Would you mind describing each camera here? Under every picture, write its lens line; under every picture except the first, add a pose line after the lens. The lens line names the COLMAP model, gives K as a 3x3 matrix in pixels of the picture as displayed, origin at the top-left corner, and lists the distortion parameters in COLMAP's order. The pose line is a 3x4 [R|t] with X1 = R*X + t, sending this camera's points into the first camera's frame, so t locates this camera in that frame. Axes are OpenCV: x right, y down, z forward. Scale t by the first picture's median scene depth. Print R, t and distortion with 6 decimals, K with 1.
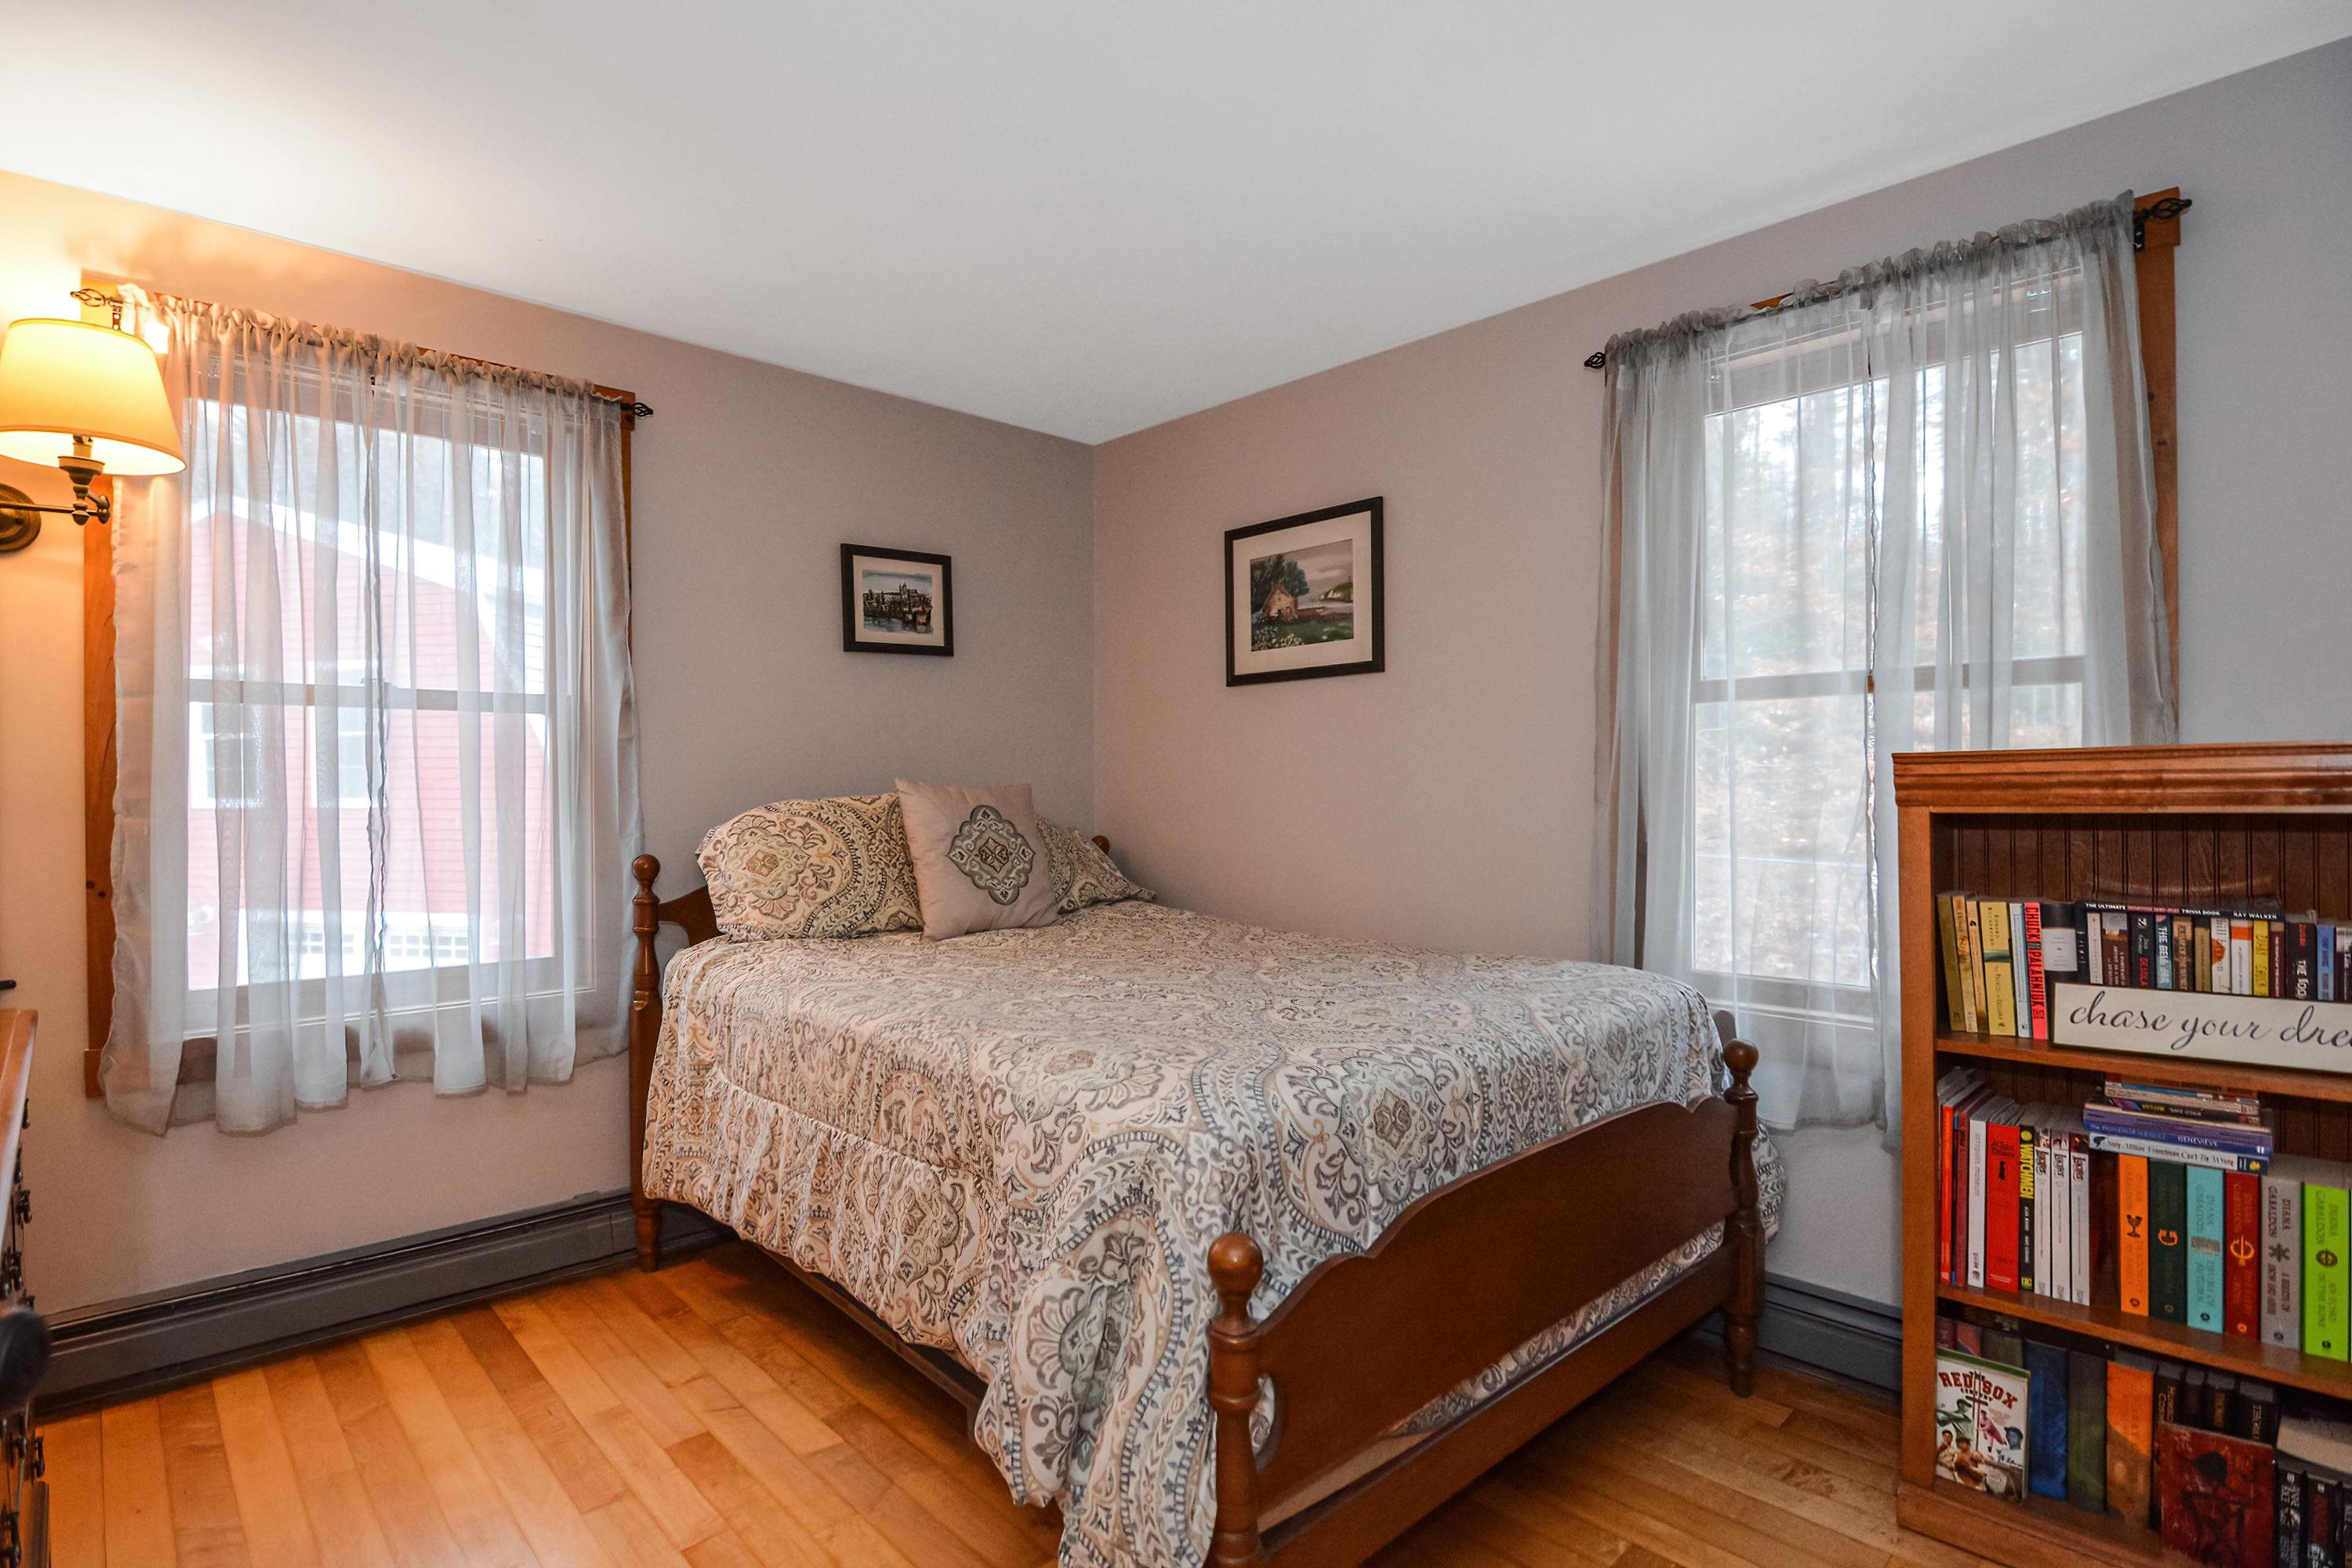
lens RADIAL K [[1149.6, 0, 1185.3], [0, 1149.6, 786.0], [0, 0, 1]] dist [-0.006034, -0.005790]
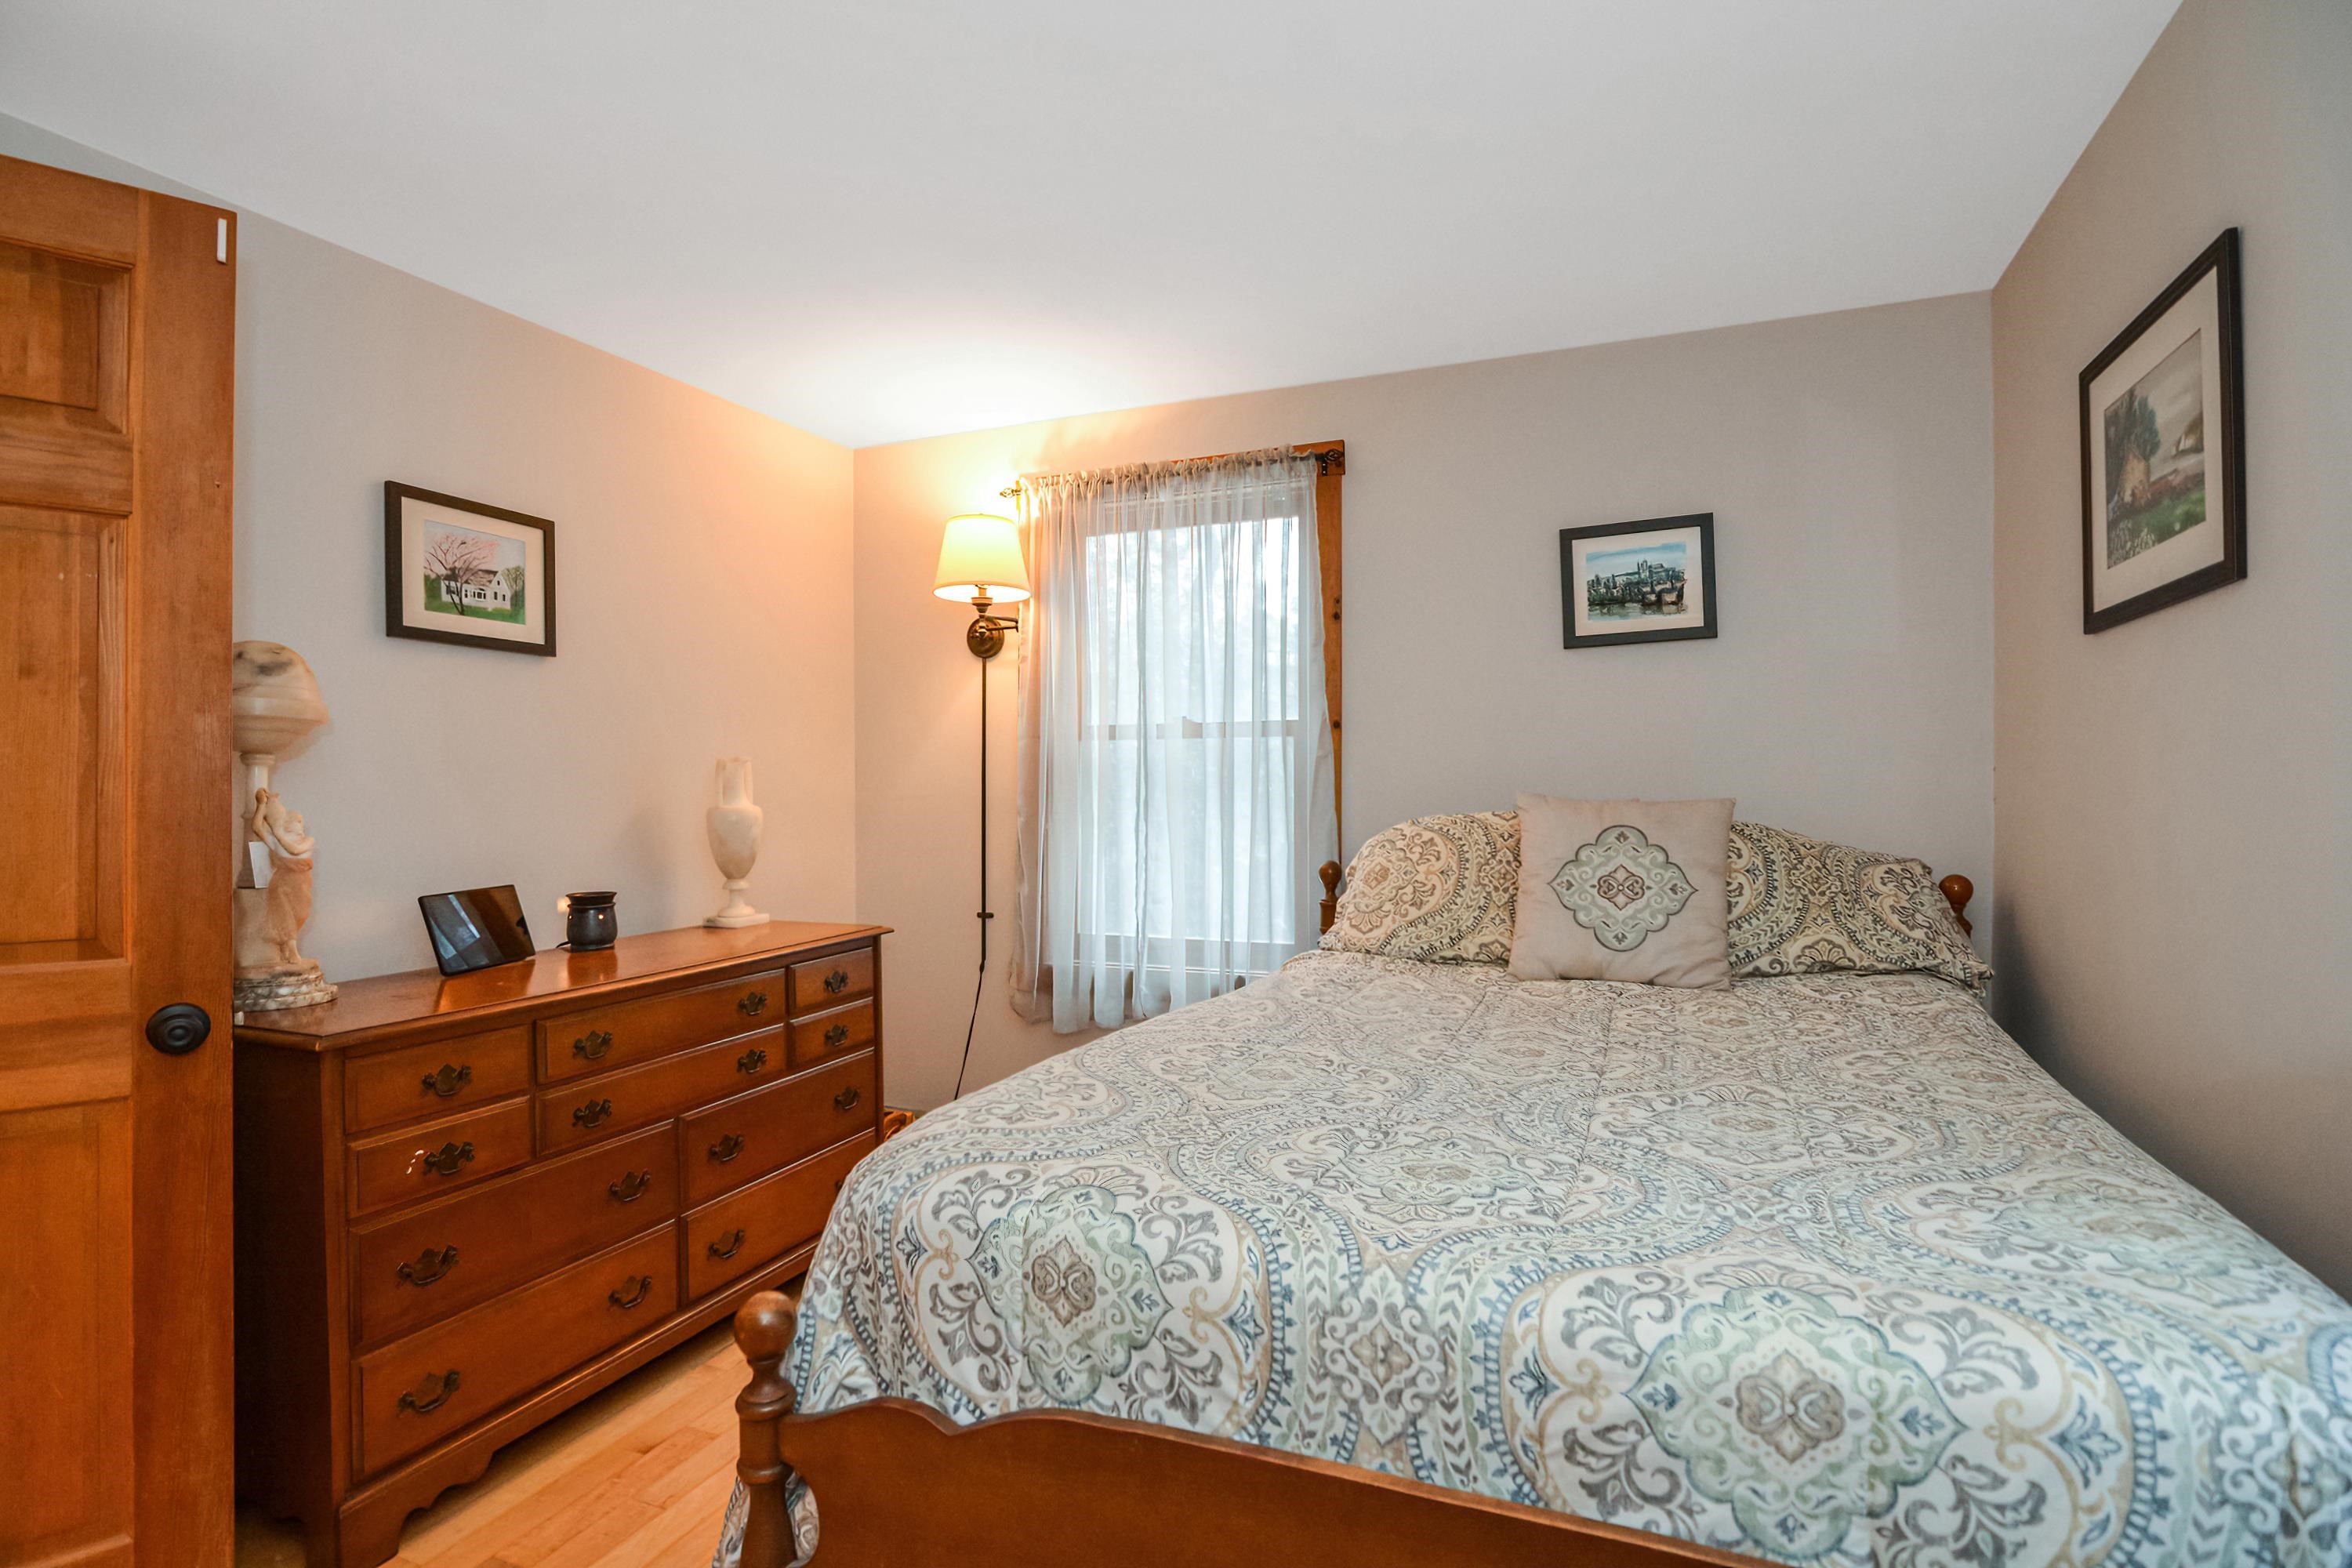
lens RADIAL K [[1149.6, 0, 1183.4], [0, 1149.6, 787.1], [0, 0, 1]] dist [-0.006034, -0.005790]
pose [[0.412416, -0.000122, -0.910996, 0.538235], [0.000791, 1.000000, 0.000224, -0.012807], [0.910995, -0.000813, 0.412416, 0.479712]]
